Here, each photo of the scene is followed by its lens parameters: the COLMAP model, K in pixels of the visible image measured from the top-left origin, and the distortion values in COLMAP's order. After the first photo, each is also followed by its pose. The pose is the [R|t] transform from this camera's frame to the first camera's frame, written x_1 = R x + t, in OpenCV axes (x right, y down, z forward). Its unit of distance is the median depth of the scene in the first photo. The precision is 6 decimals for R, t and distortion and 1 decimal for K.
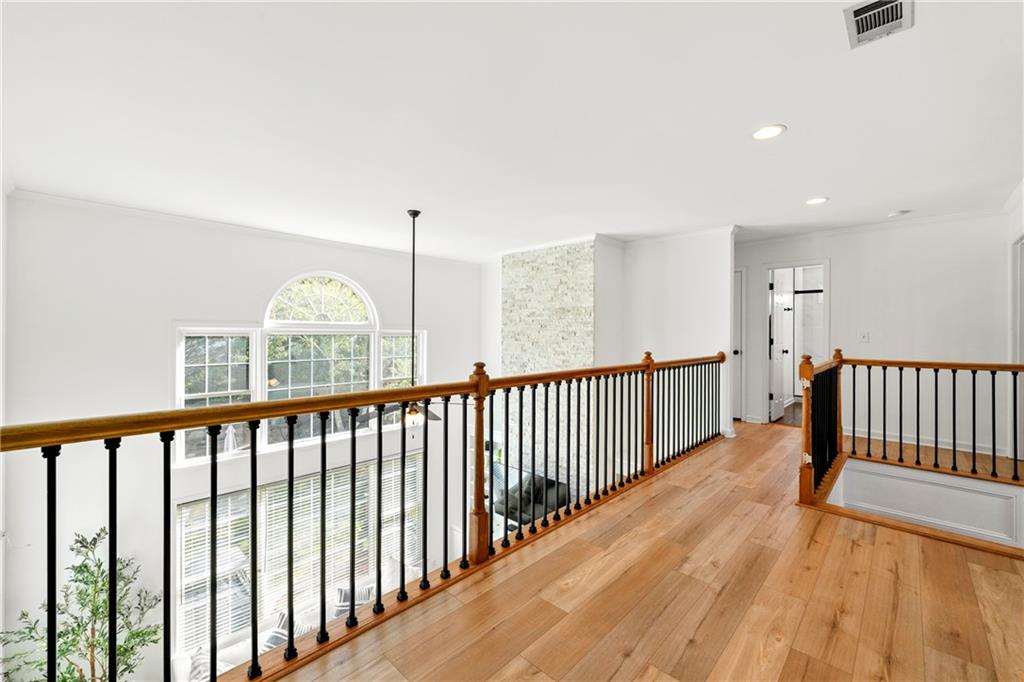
lens RADIAL K [[412.3, 0, 511.8], [0, 412.3, 335.6], [0, 0, 1]] dist [0.002267, -0.002253]
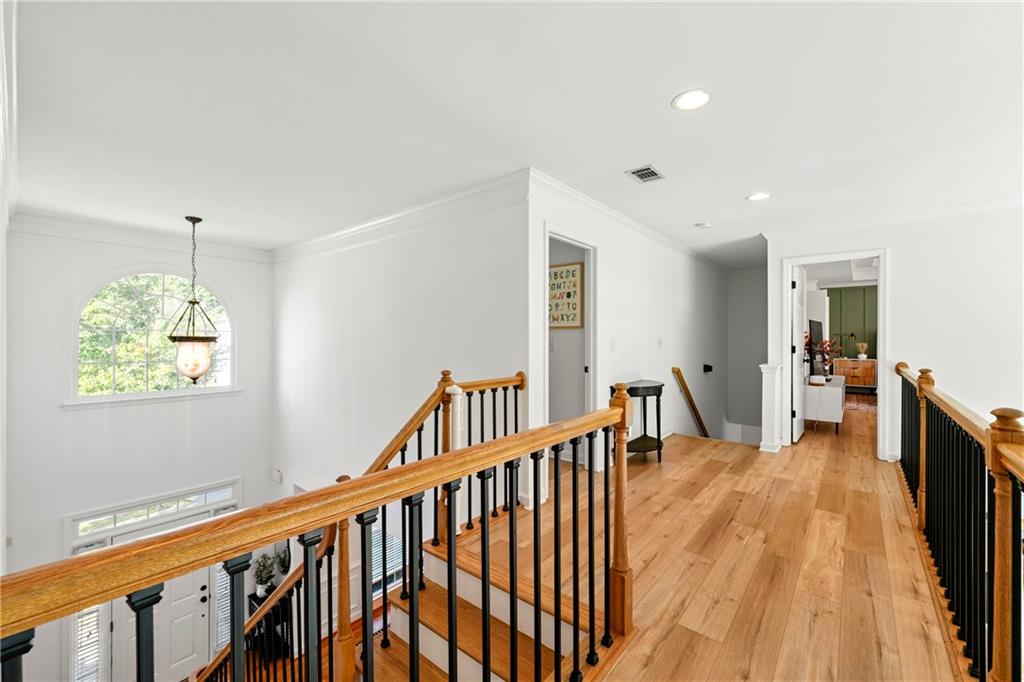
lens RADIAL K [[412.3, 0, 512.7], [0, 412.3, 339.2], [0, 0, 1]] dist [0.002267, -0.002253]
pose [[-0.997408, -0.001188, -0.071941, 1.233424], [-0.001750, 0.999968, 0.007754, -0.026894], [0.071929, 0.007860, -0.997379, 2.136618]]
